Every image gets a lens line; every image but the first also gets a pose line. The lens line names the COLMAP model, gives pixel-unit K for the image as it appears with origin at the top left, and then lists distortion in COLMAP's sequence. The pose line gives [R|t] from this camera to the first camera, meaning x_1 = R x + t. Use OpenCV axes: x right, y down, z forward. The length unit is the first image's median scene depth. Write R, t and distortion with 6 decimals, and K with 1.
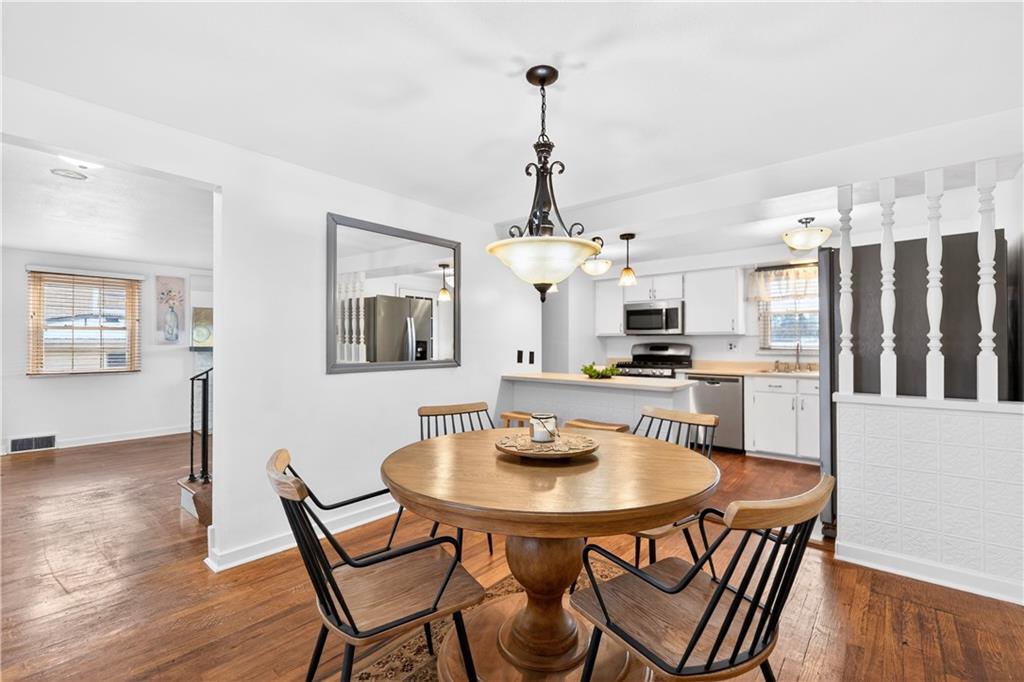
lens RADIAL K [[453.8, 0, 515.5], [0, 453.8, 343.1], [0, 0, 1]] dist [-0.001924, -0.000209]
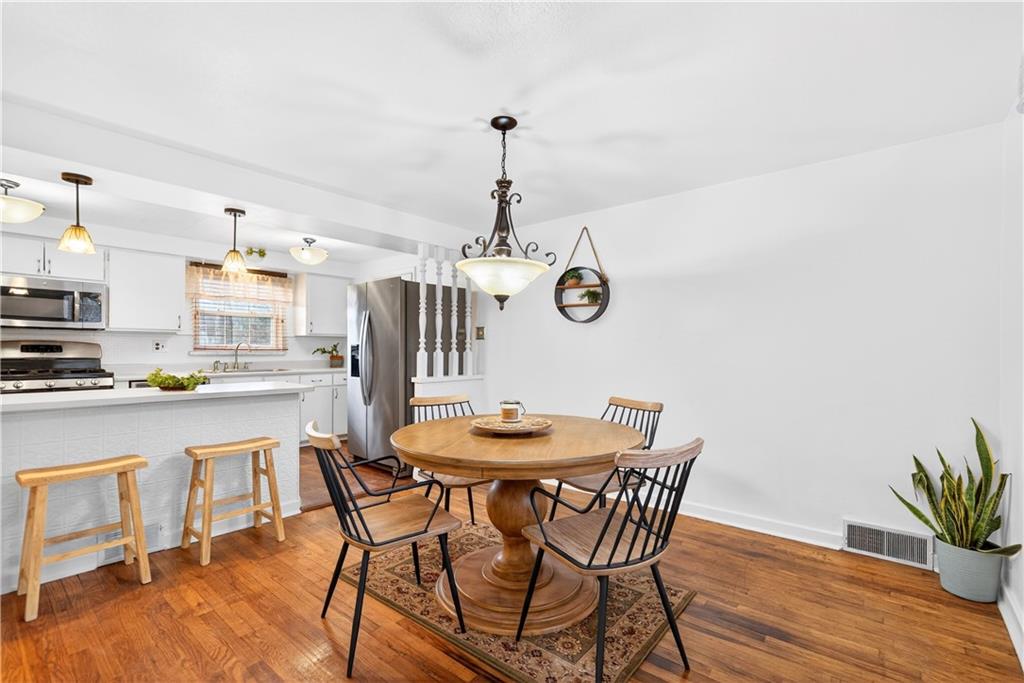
lens RADIAL K [[453.8, 0, 515.5], [0, 453.8, 343.6], [0, 0, 1]] dist [-0.001924, -0.000209]
pose [[-0.037690, 0.009088, 0.999248, -0.822955], [-0.010033, 0.999905, -0.009473, 0.007328], [-0.999239, -0.010383, -0.037595, 0.730545]]
